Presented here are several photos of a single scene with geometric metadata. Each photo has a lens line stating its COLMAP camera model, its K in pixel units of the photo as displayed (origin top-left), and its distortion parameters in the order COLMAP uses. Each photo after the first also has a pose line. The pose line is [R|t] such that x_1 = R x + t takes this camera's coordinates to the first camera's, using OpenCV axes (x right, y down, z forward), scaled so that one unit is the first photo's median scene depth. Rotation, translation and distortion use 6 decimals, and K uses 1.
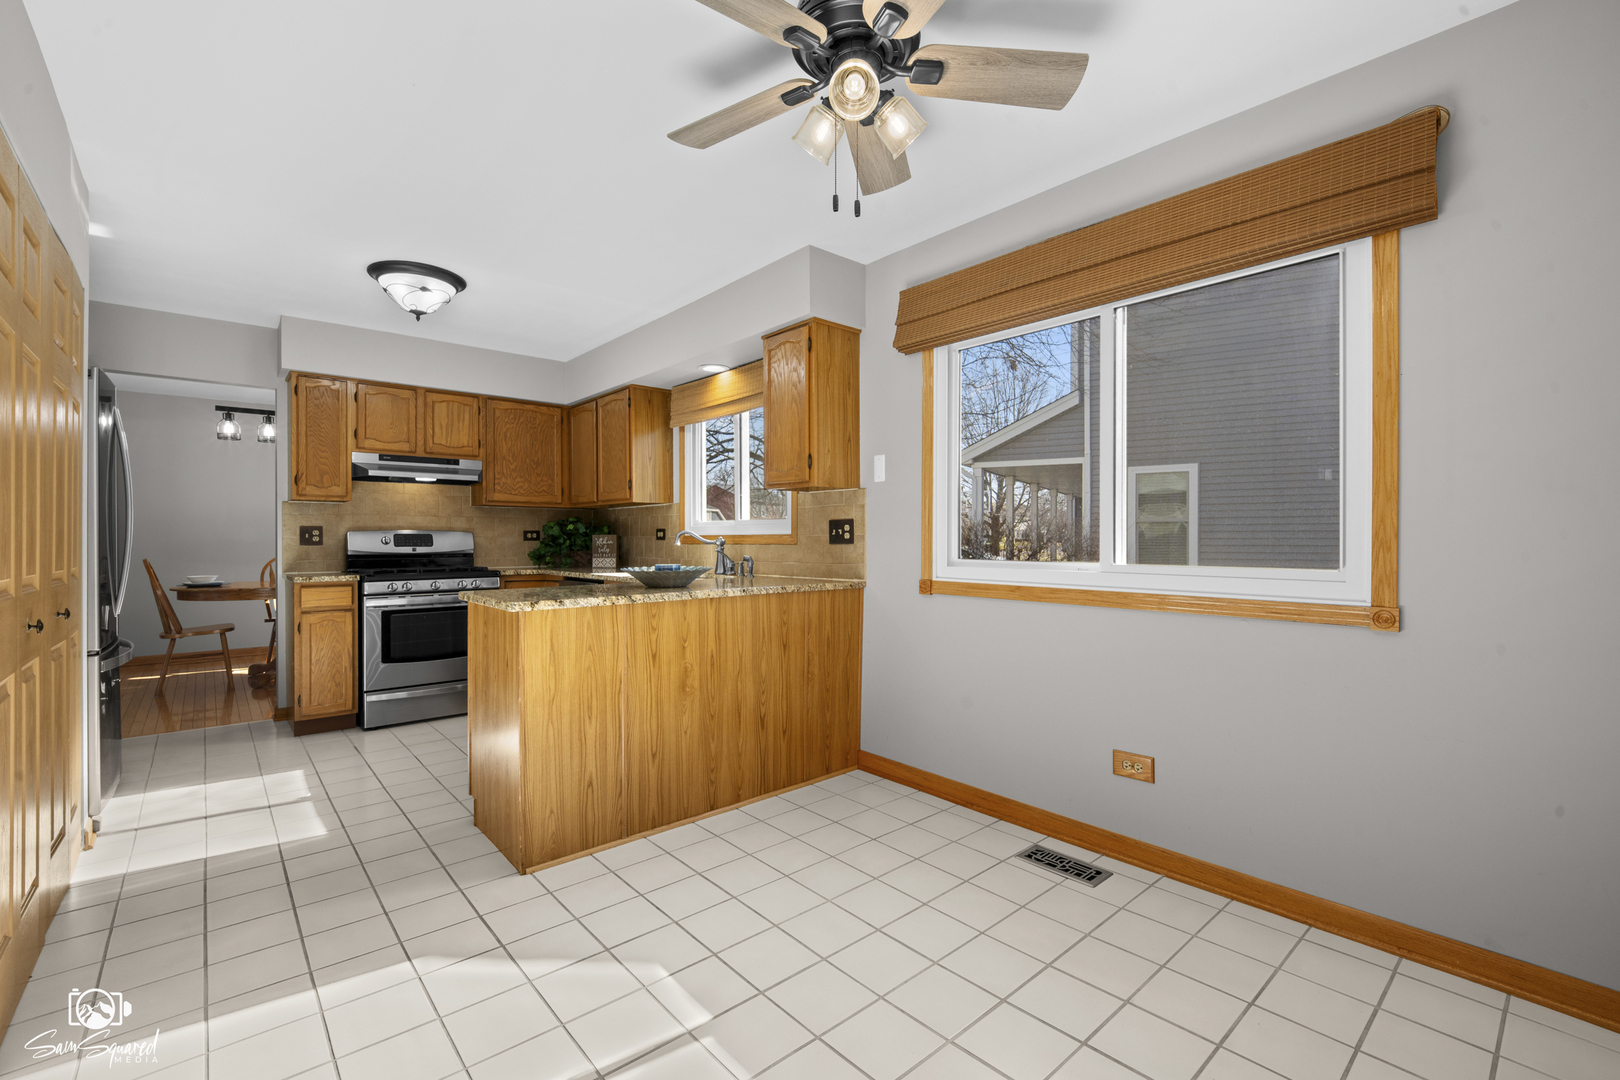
lens RADIAL K [[687.7, 0, 807.4], [0, 687.7, 539.6], [0, 0, 1]] dist [-0.000590, 0.000058]
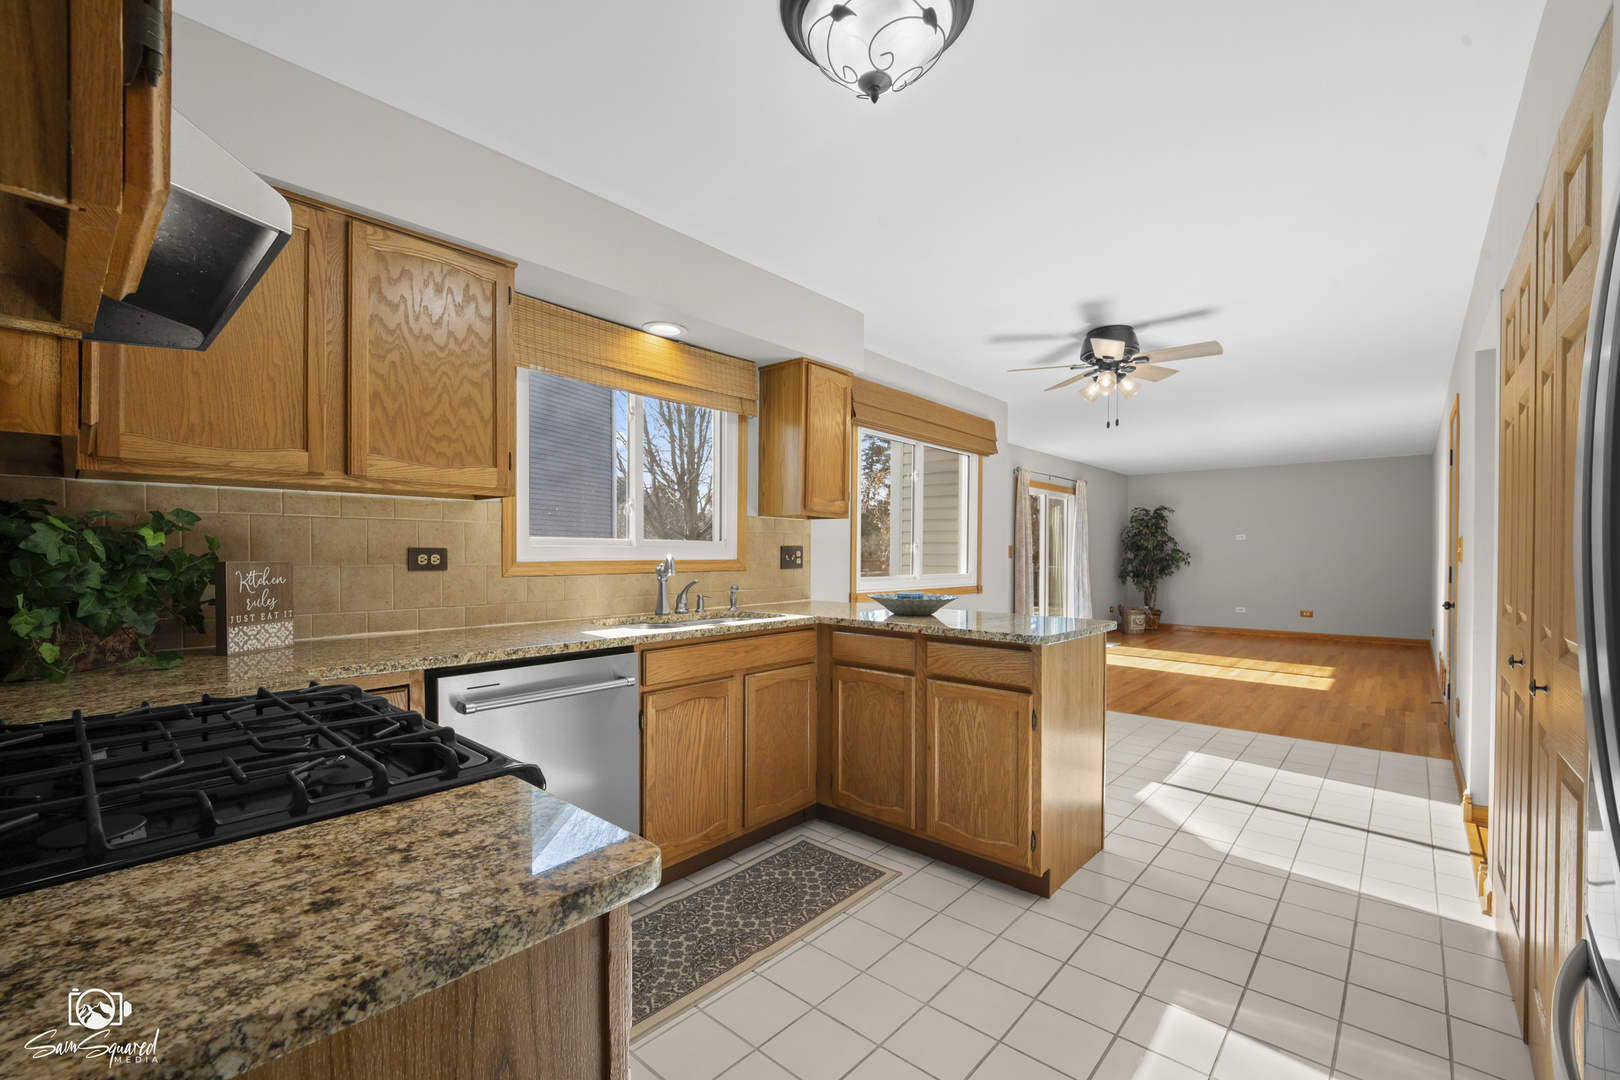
lens RADIAL K [[687.7, 0, 814.8], [0, 687.7, 554.7], [0, 0, 1]] dist [-0.000590, 0.000058]
pose [[-0.134511, -0.000878, 0.990912, -1.037441], [-0.002171, 0.999997, 0.000592, -0.016583], [-0.990910, -0.002072, -0.134512, 1.122158]]
